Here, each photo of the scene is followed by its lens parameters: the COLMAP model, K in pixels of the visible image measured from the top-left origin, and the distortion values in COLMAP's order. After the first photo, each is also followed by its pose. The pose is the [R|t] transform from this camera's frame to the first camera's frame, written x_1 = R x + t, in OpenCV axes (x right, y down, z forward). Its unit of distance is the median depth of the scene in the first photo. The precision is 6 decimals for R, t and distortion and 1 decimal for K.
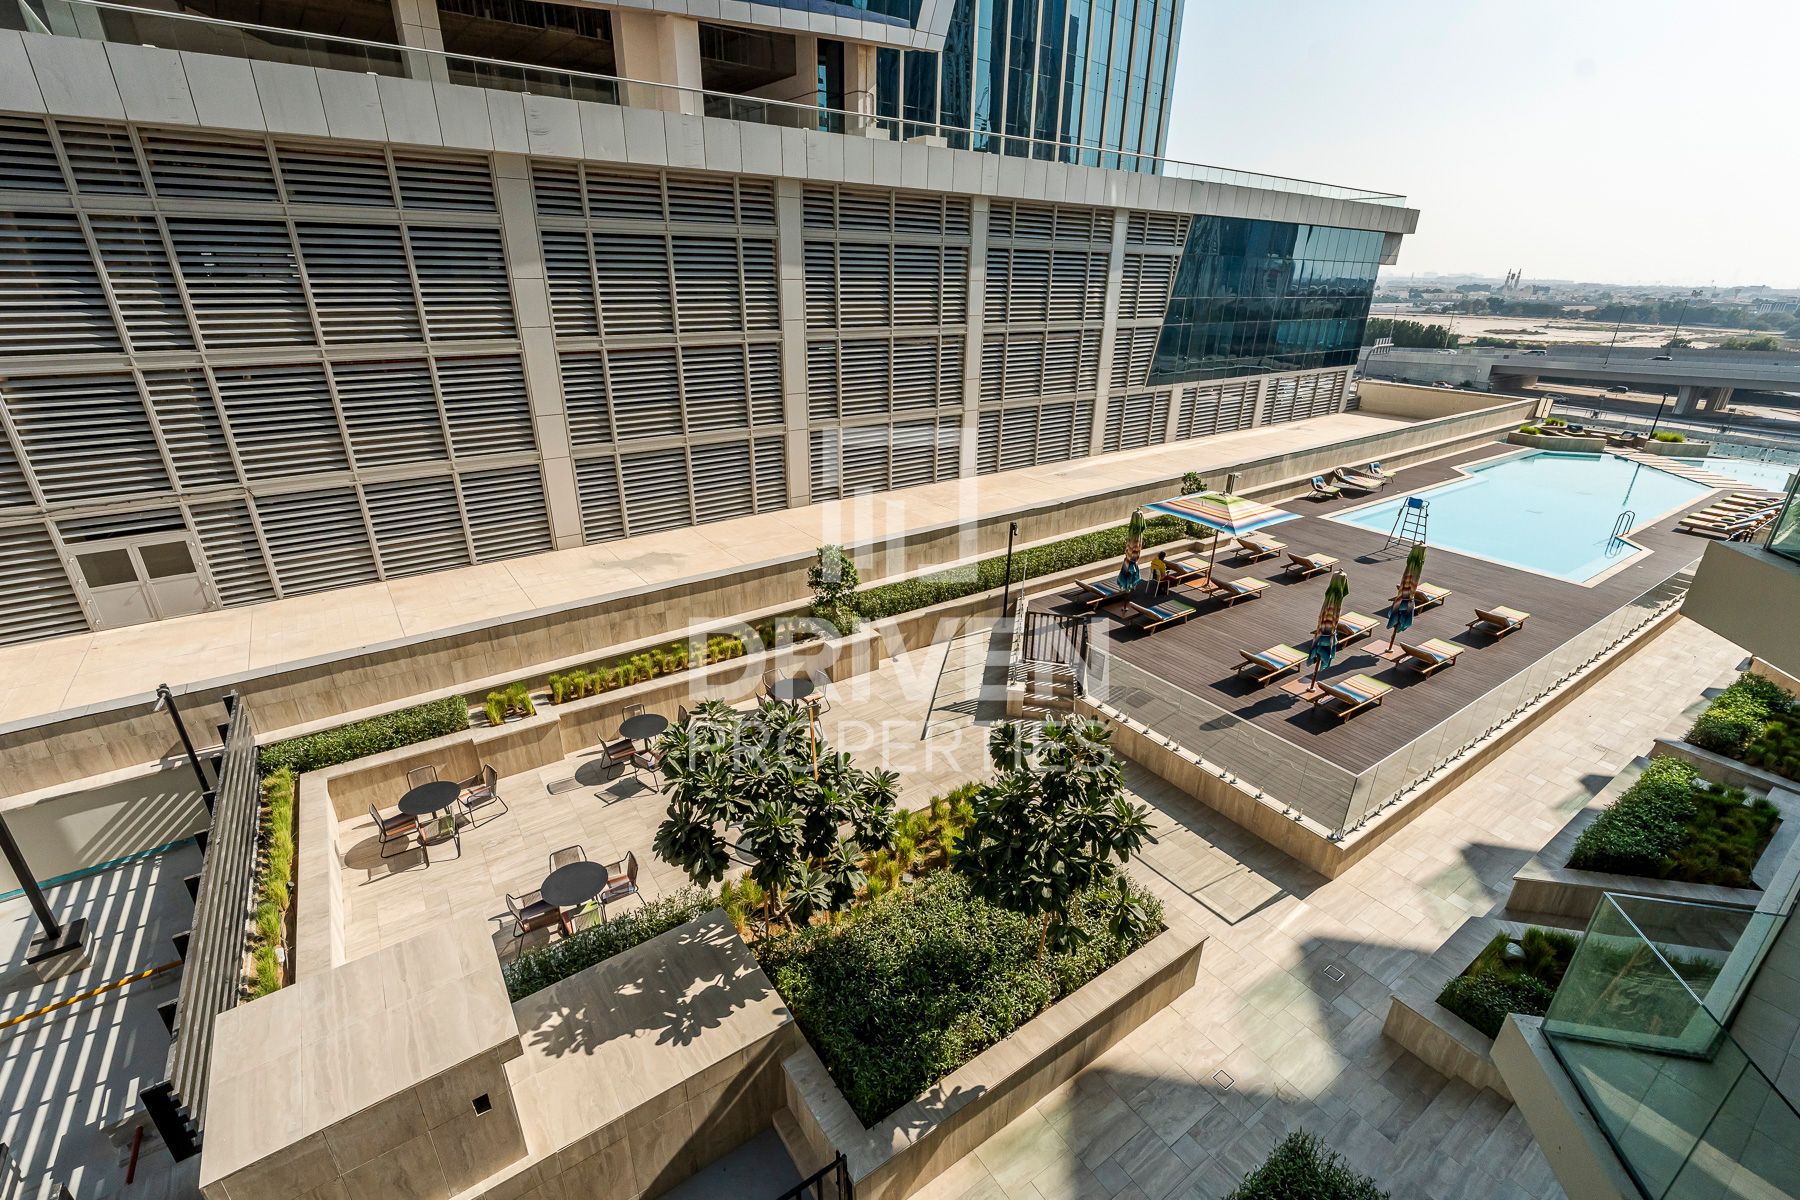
lens RADIAL K [[794.6, 0, 904.0], [0, 794.6, 604.9], [0, 0, 1]] dist [-0.003691, -0.000260]
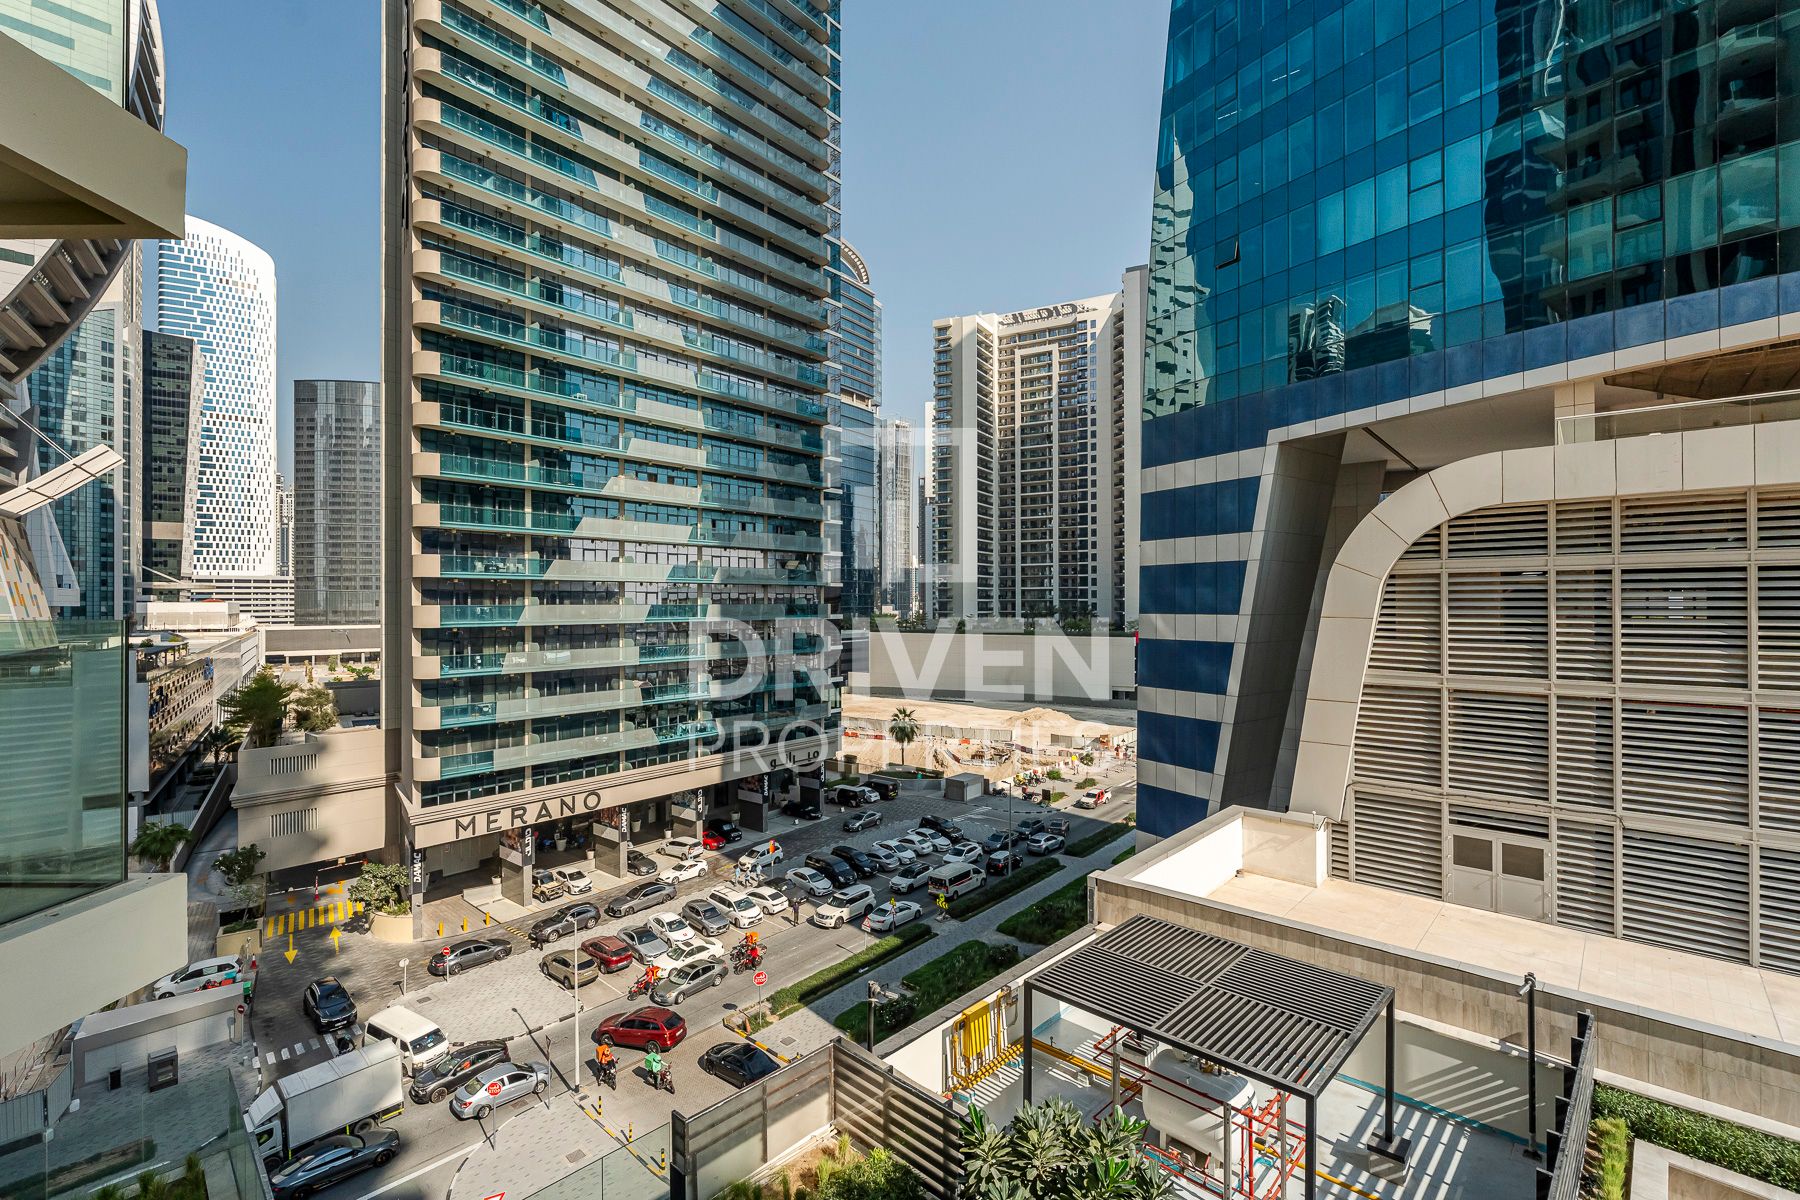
lens RADIAL K [[794.6, 0, 904.0], [0, 794.6, 604.9], [0, 0, 1]] dist [-0.003691, -0.000260]
pose [[0.189345, -0.014107, -0.981809, -0.024225], [-0.378390, 0.921622, -0.086216, 0.029887], [0.906073, 0.387832, 0.169167, -0.073329]]
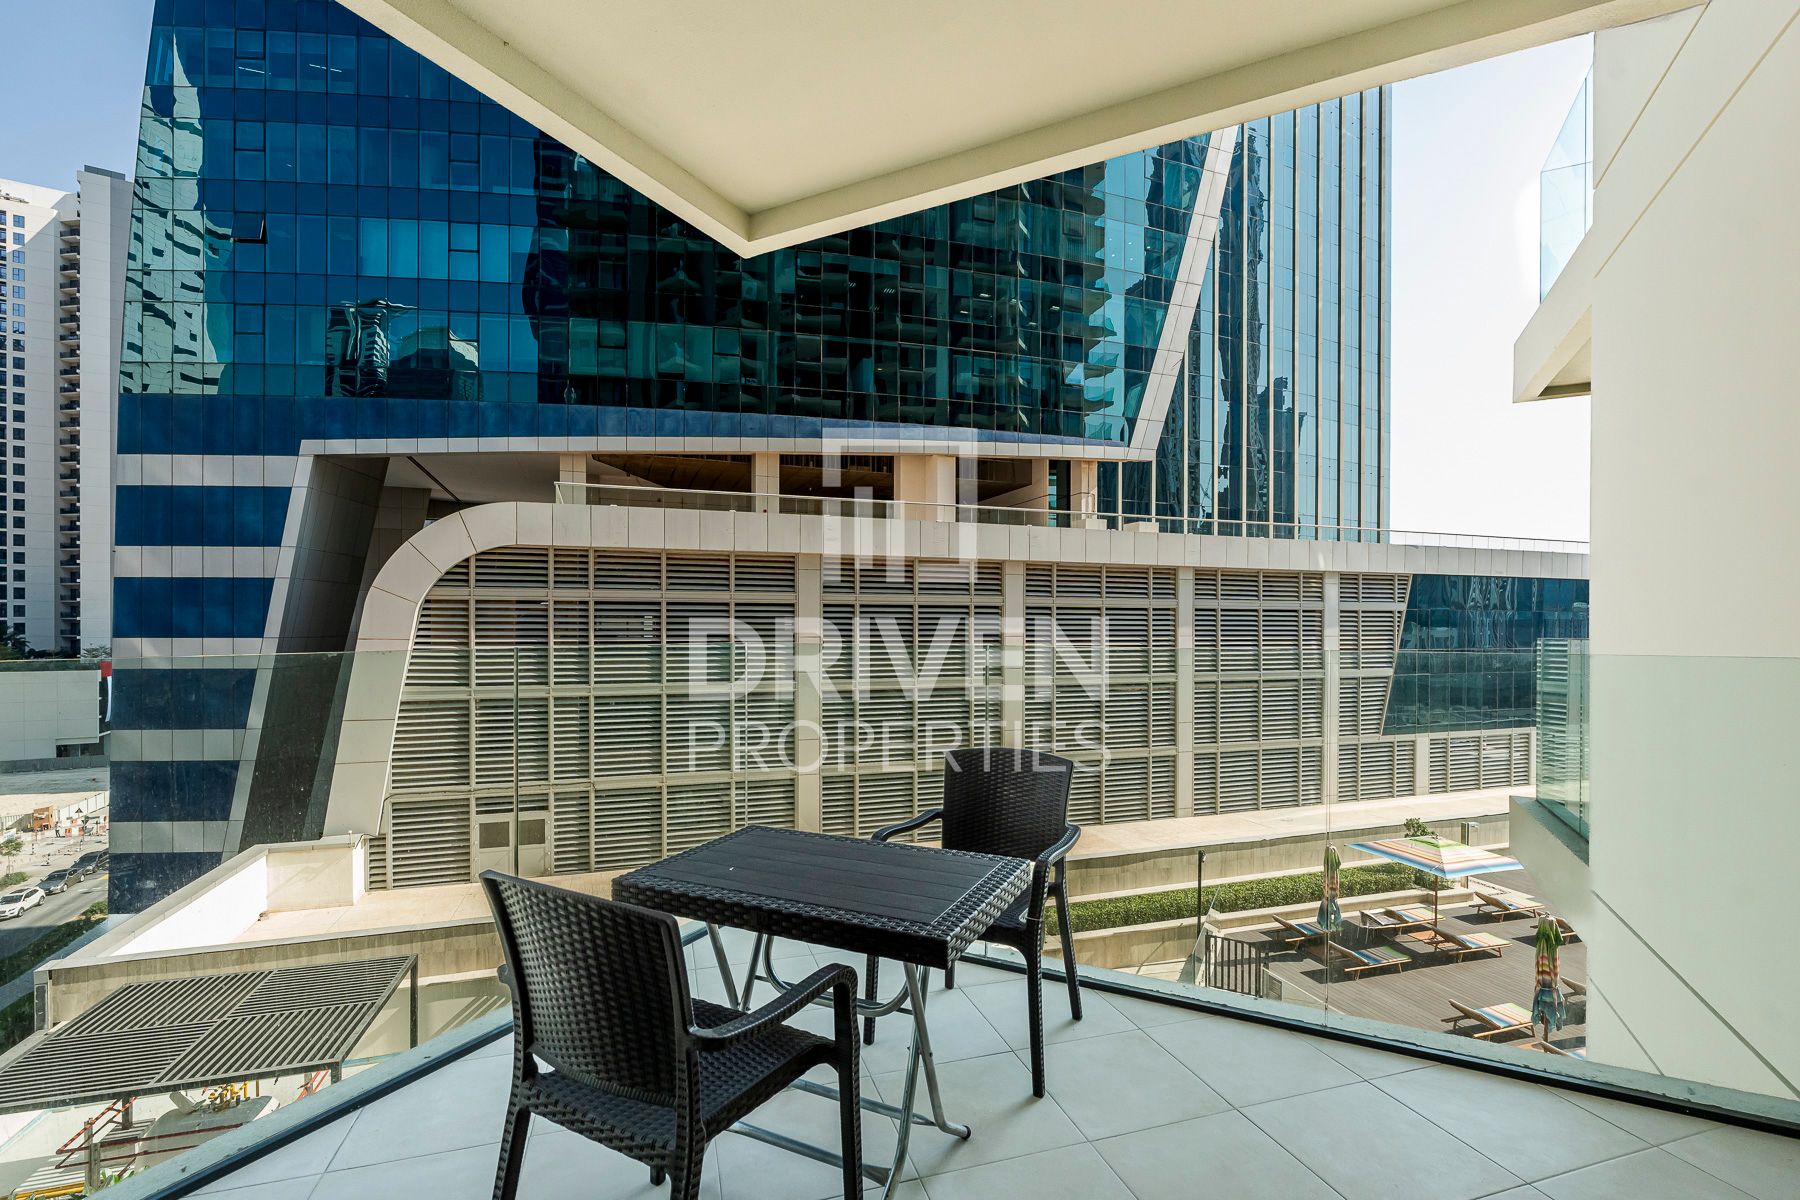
lens RADIAL K [[790.6, 0, 899.8], [0, 790.6, 627.3], [0, 0, 1]] dist [-0.003066, 0.000035]
pose [[0.954094, -0.012414, -0.299249, 0.069751], [-0.105294, 0.921459, -0.373934, 0.053446], [0.280388, 0.388278, 0.877851, -0.128100]]
